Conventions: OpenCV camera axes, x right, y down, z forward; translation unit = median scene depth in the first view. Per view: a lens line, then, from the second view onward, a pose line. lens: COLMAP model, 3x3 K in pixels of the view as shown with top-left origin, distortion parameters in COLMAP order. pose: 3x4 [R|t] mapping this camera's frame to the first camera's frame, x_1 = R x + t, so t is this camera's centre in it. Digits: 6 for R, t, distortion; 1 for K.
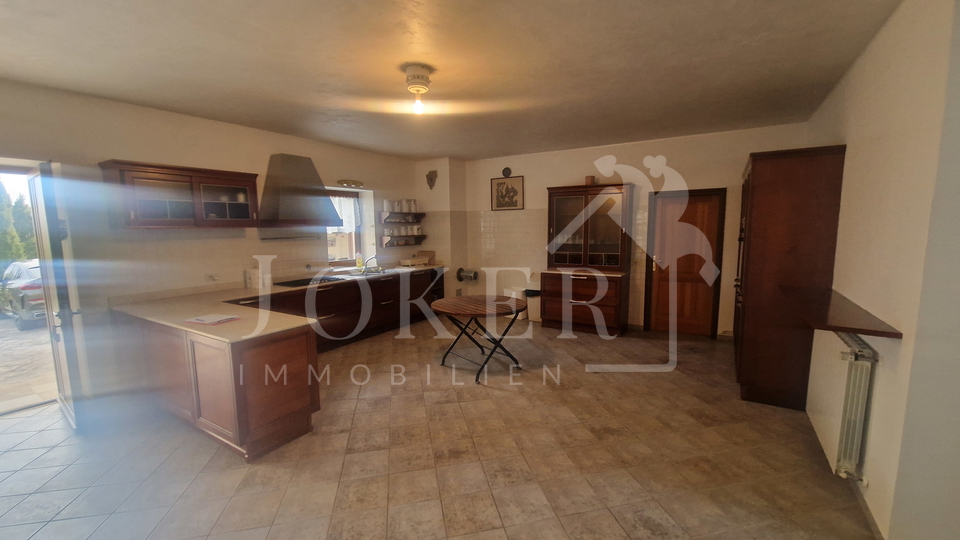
lens RADIAL K [[383.8, 0, 484.5], [0, 383.8, 272.9], [0, 0, 1]] dist [-0.003326, -0.000380]
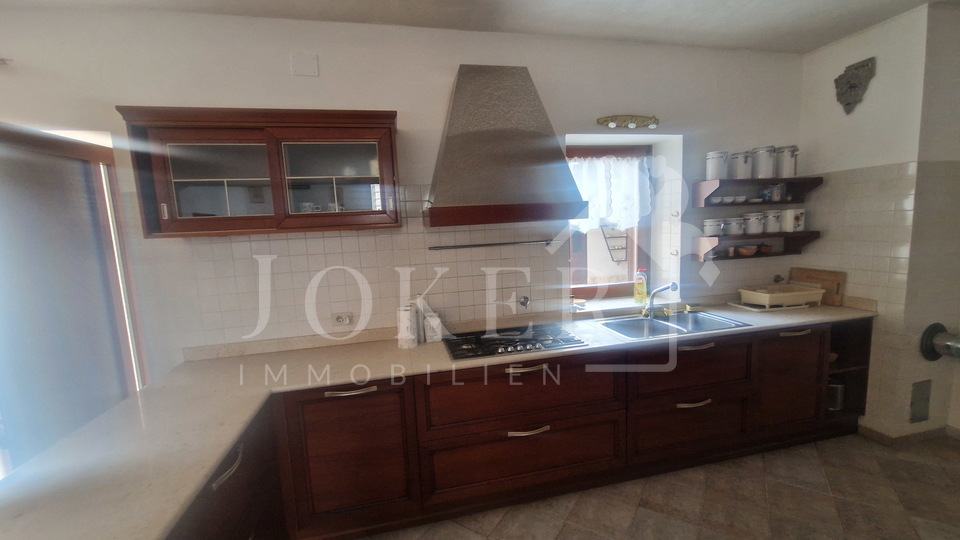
lens RADIAL K [[383.8, 0, 485.1], [0, 383.8, 276.5], [0, 0, 1]] dist [-0.003326, -0.000380]
pose [[0.695156, 0.073047, -0.715138, -0.111786], [-0.048998, 0.997325, 0.054242, -0.059050], [0.717187, -0.002666, 0.696876, 0.491471]]
